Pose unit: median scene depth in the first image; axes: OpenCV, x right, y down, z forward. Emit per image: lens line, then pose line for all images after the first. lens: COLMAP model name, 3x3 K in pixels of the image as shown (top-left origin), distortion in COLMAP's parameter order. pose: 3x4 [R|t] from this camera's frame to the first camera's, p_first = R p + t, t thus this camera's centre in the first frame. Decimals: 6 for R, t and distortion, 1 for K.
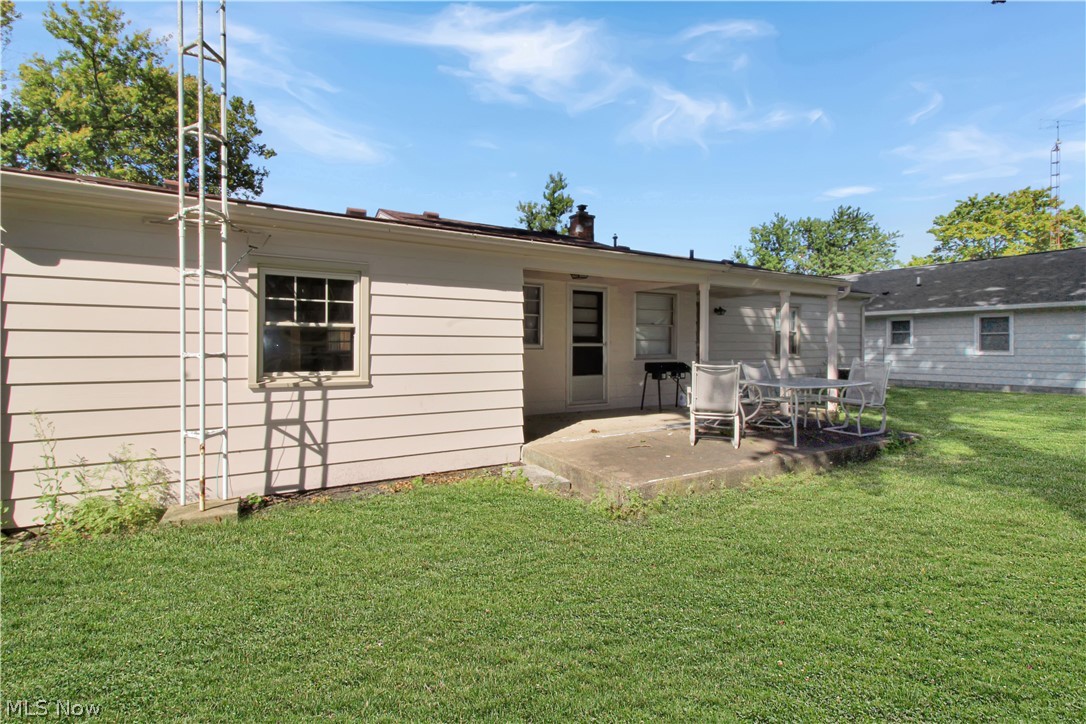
lens RADIAL K [[498.7, 0, 543.0], [0, 498.7, 362.0], [0, 0, 1]] dist [0.001149, 0.000046]
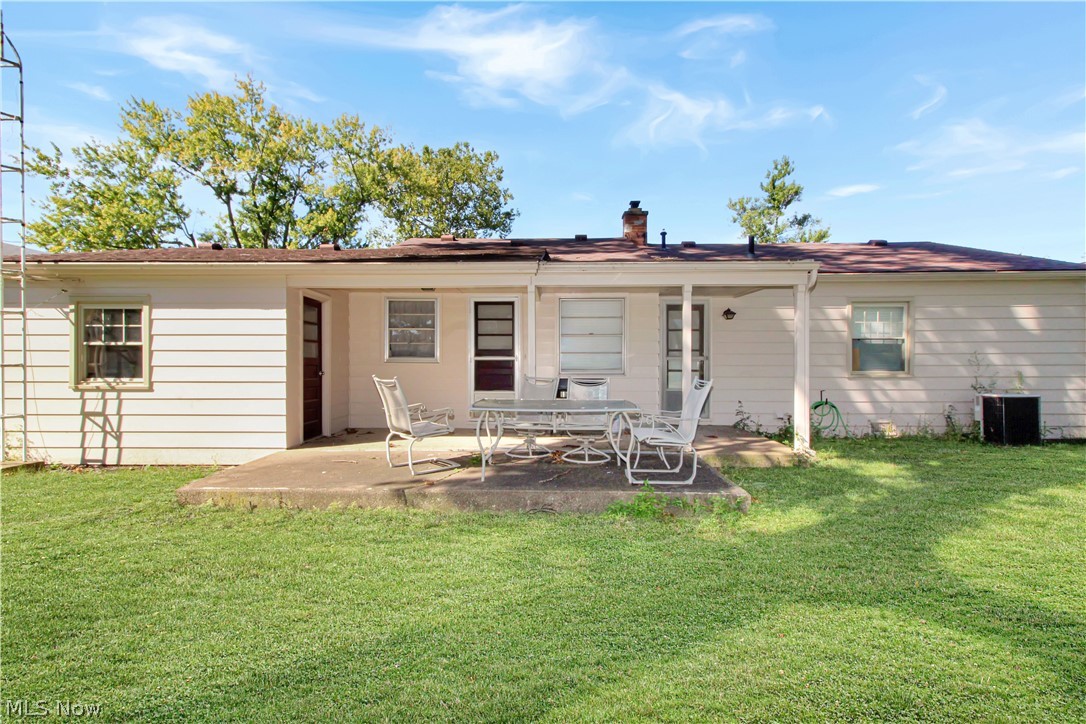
lens RADIAL K [[510.2, 0, 537.0], [0, 510.2, 374.9], [0, 0, 1]] dist [0.000892, 0.000268]
pose [[0.849918, 0.012531, -0.526766, 1.233440], [-0.016148, 0.999867, -0.002268, -0.004785], [0.526668, 0.010434, 0.850007, 0.420791]]
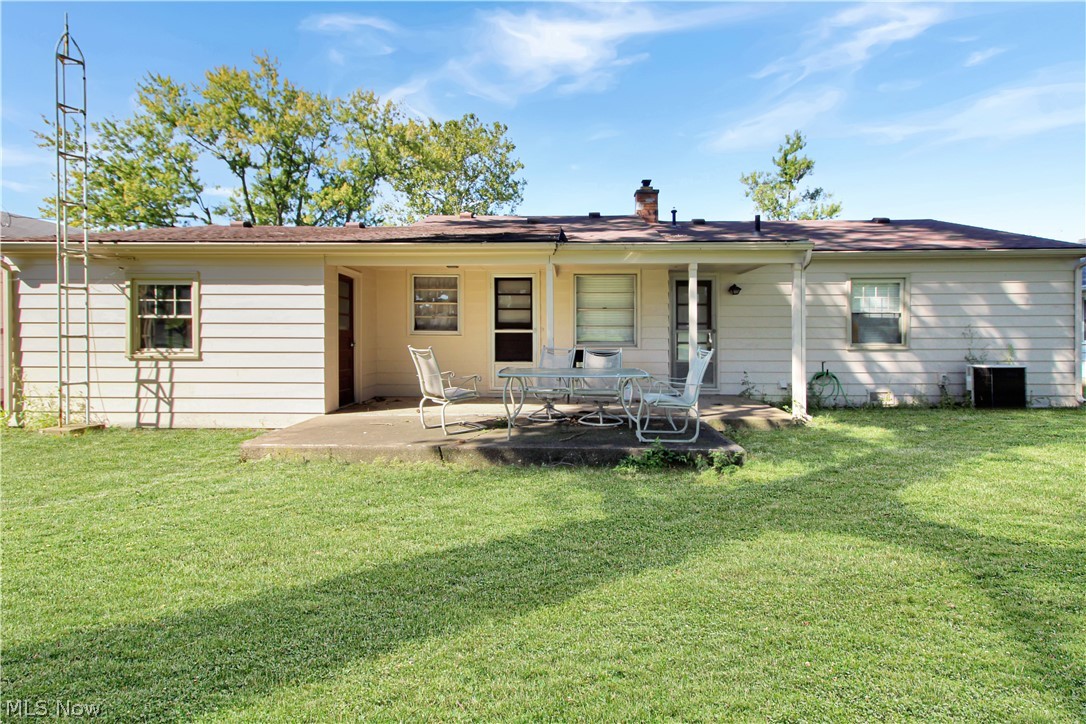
lens RADIAL K [[514.1, 0, 546.9], [0, 514.1, 352.1], [0, 0, 1]] dist [0.001535, -0.000087]
pose [[0.848137, 0.017362, -0.529493, 1.284908], [-0.017499, 0.999836, 0.004755, 0.003063], [0.529489, 0.005232, 0.848301, 0.302343]]
